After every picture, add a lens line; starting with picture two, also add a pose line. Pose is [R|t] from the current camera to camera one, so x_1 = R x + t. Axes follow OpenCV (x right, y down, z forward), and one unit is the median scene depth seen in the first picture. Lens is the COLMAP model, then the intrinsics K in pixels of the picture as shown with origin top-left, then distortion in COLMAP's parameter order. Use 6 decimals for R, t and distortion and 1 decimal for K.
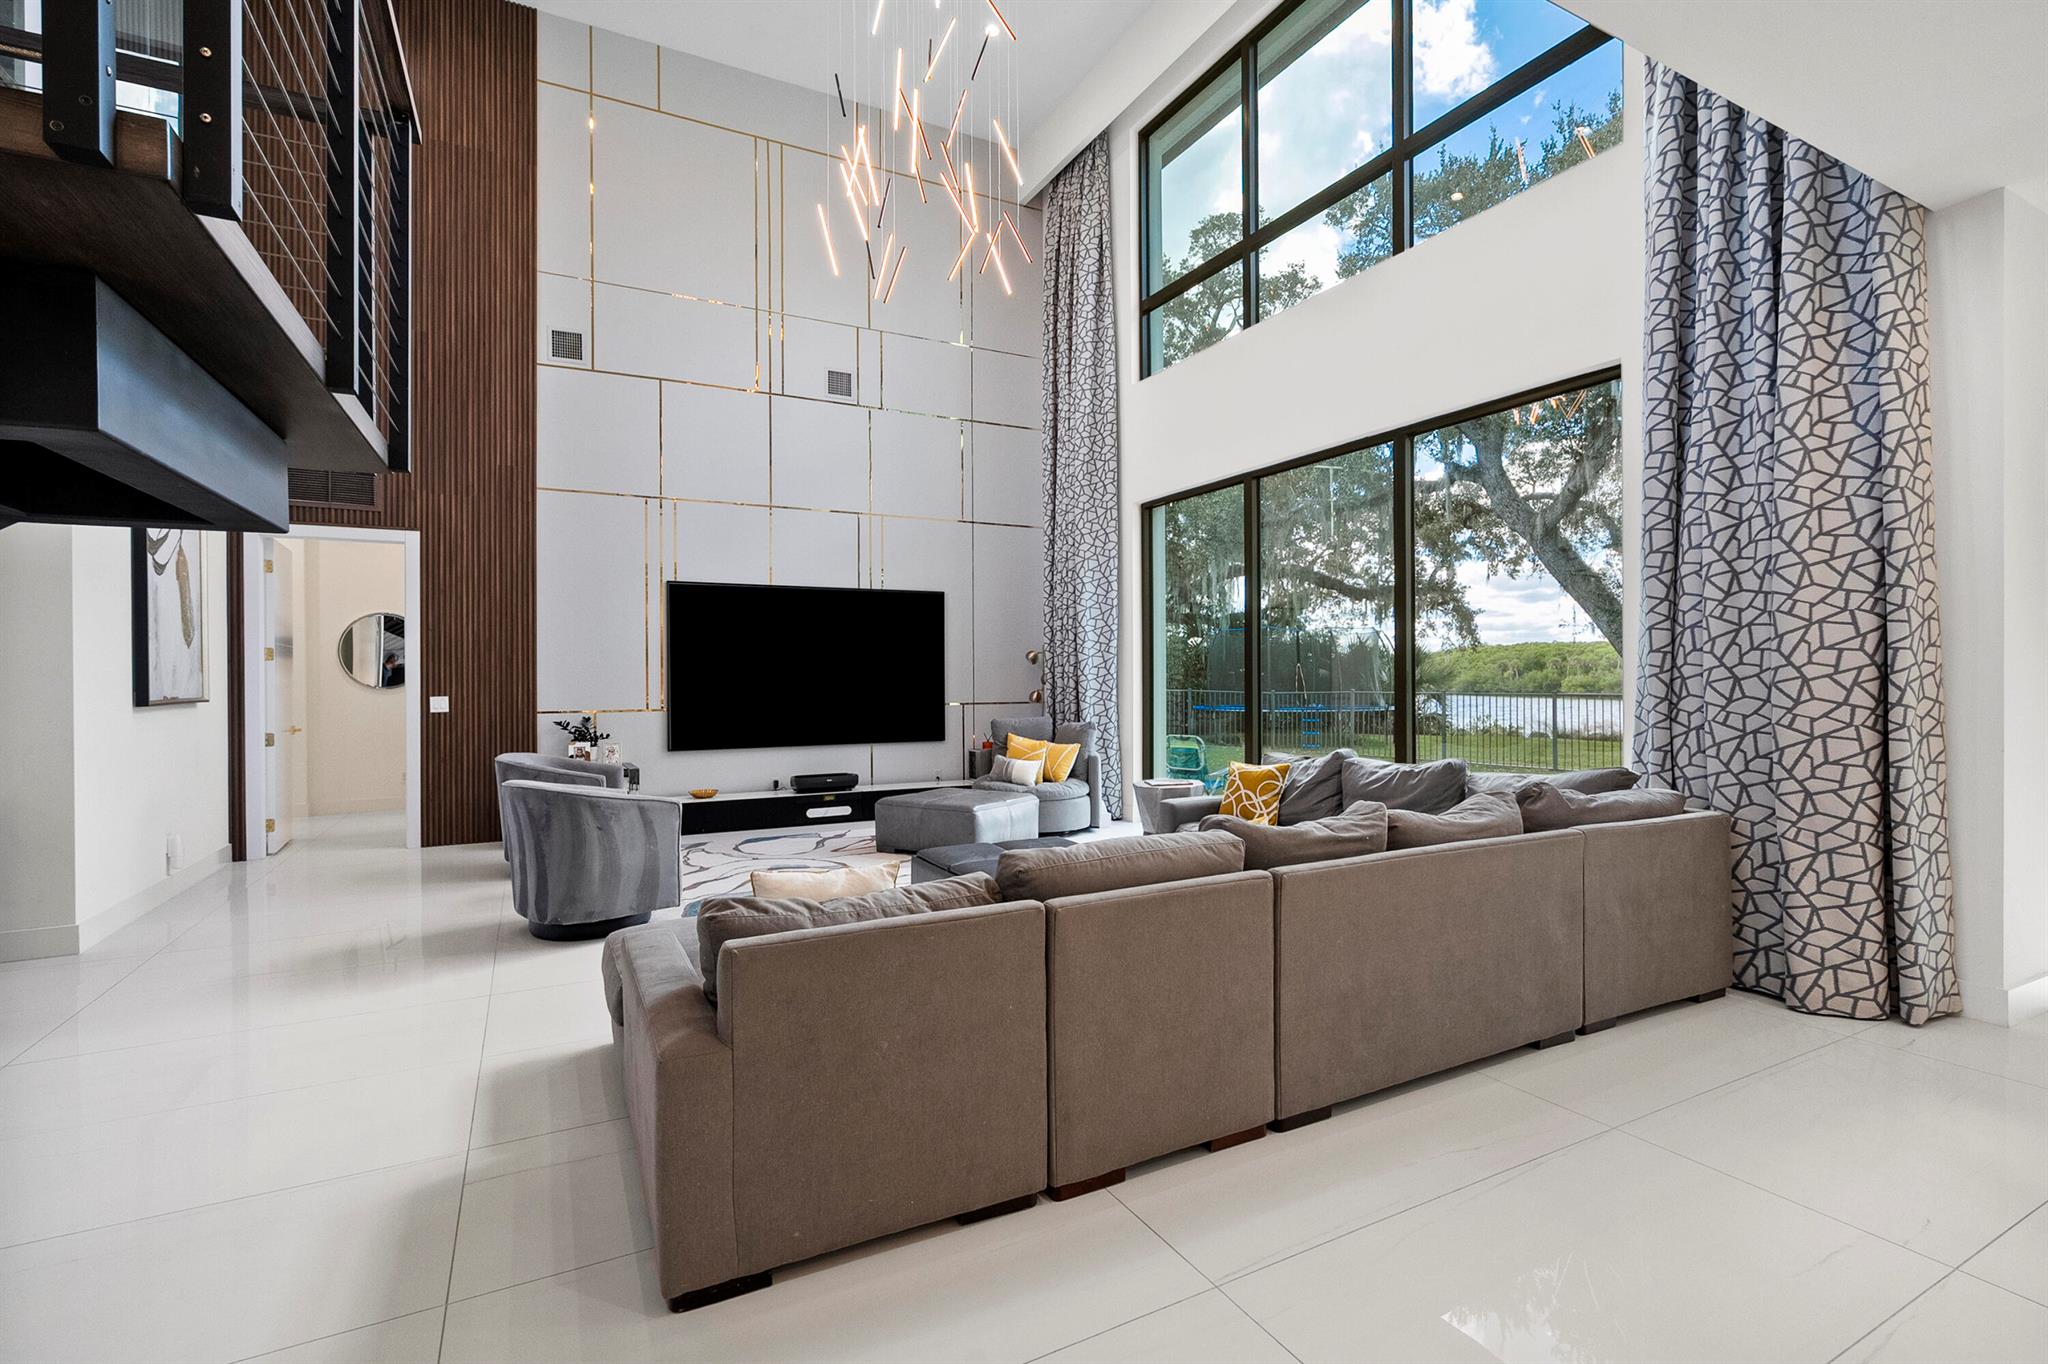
lens RADIAL K [[938.2, 0, 1032.8], [0, 938.2, 679.1], [0, 0, 1]] dist [-0.004047, 0.002385]
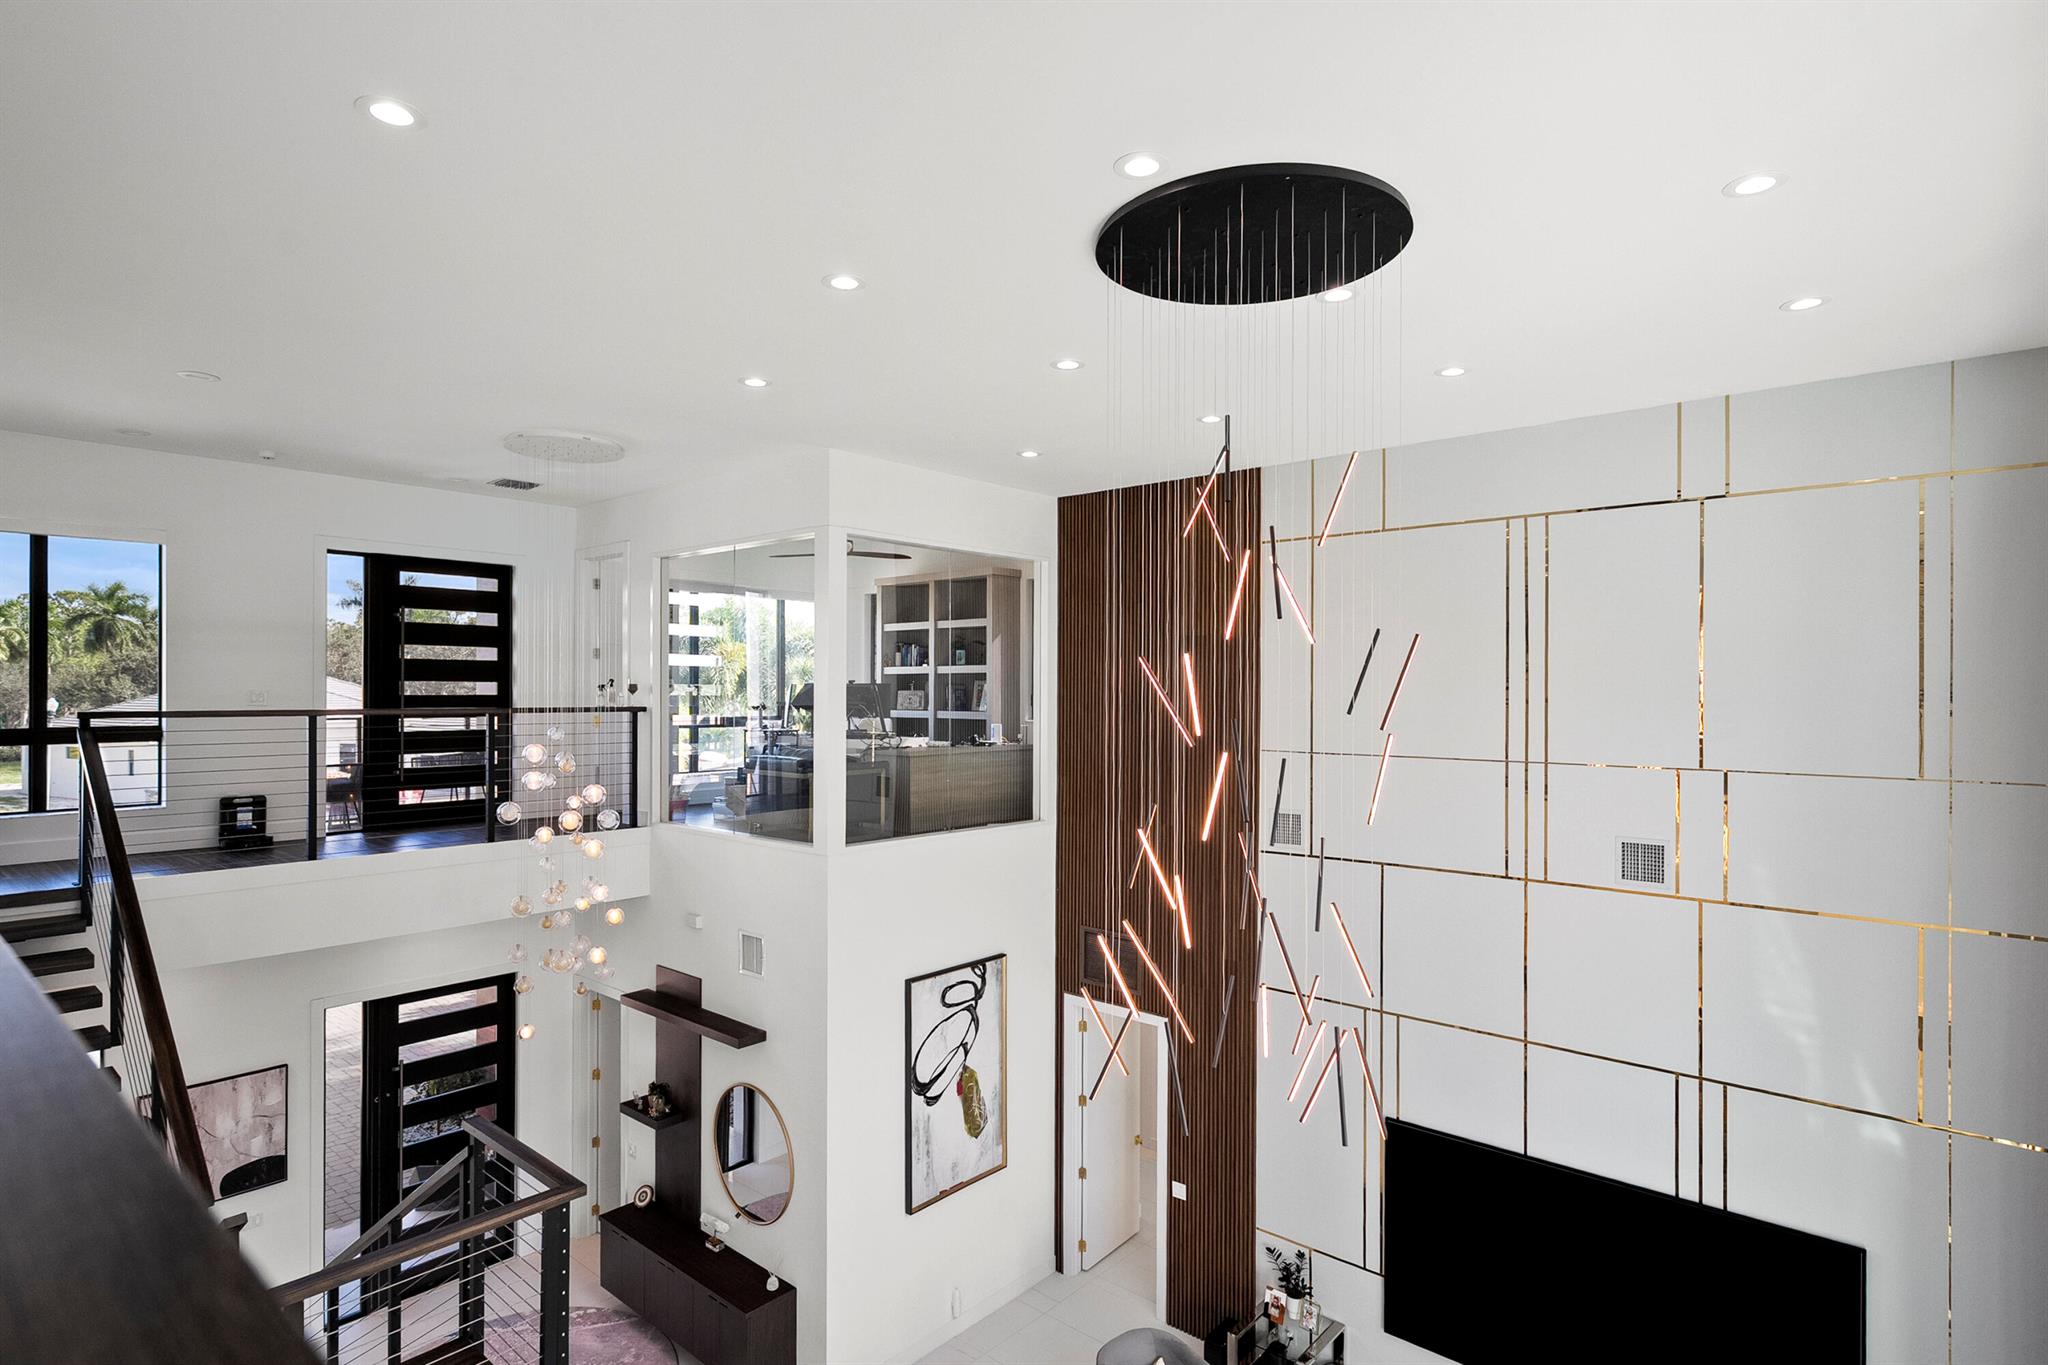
lens RADIAL K [[1046.8, 0, 1030.3], [0, 1046.8, 692.2], [0, 0, 1]] dist [0.001291, -0.000060]
pose [[0.355382, 0.007558, -0.934691, 0.333066], [-0.006948, 0.999961, 0.005444, -0.468069], [0.934695, 0.004560, 0.355420, 0.395890]]
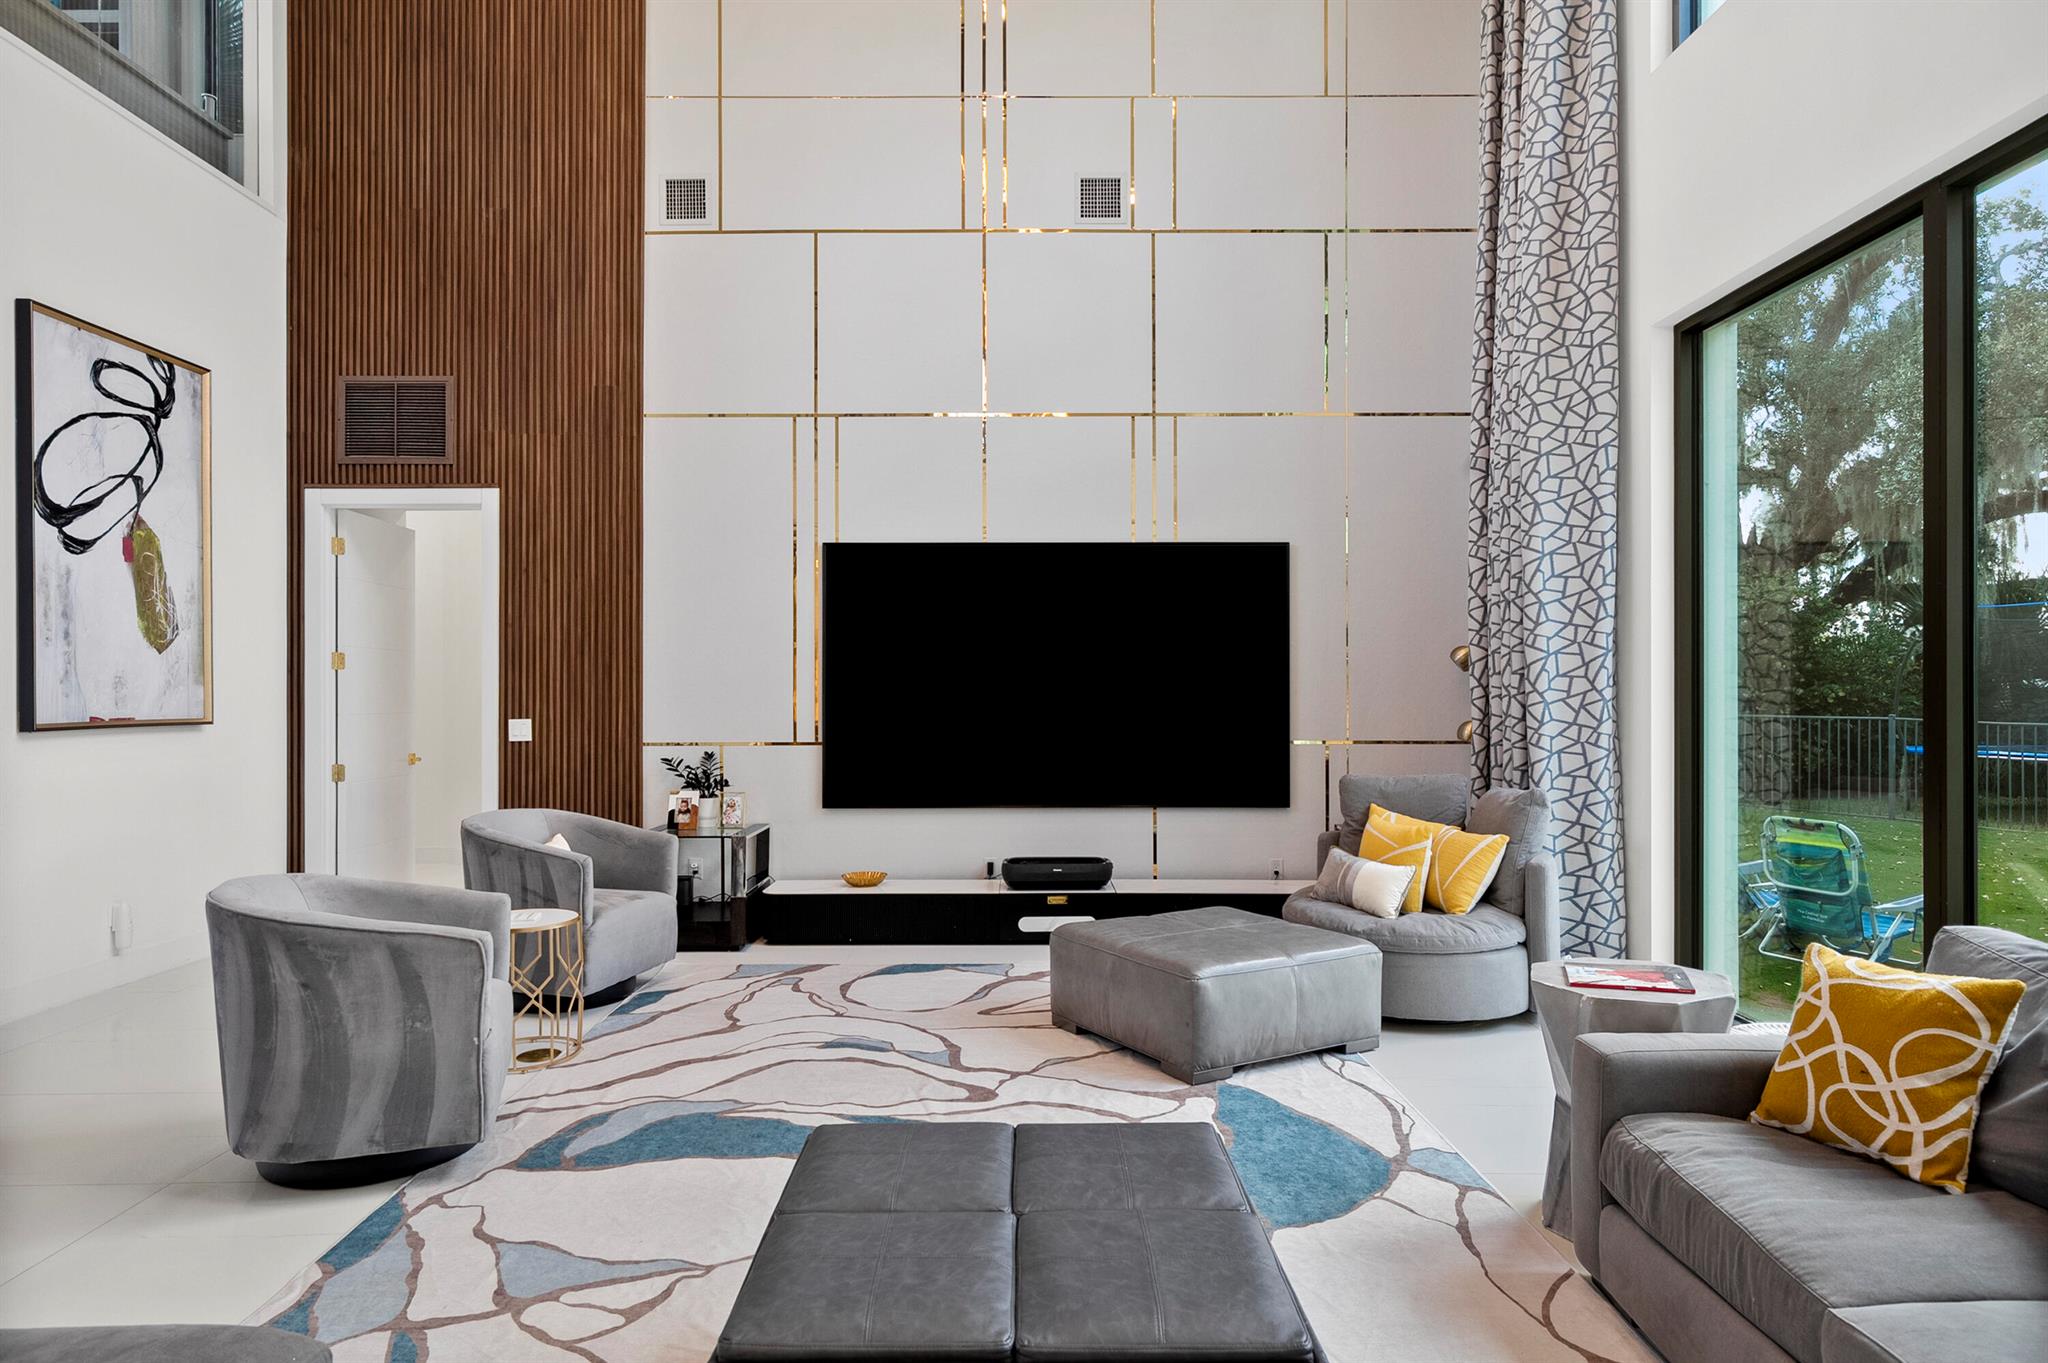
lens RADIAL K [[1194.0, 0, 1024.0], [0, 1194.0, 690.1], [0, 0, 1]] dist [0.005908, 0.003111]
pose [[0.882690, 0.003135, -0.469945, 0.116787], [-0.004251, 0.999990, -0.001313, -0.003440], [0.469936, 0.003156, 0.882695, 0.340469]]
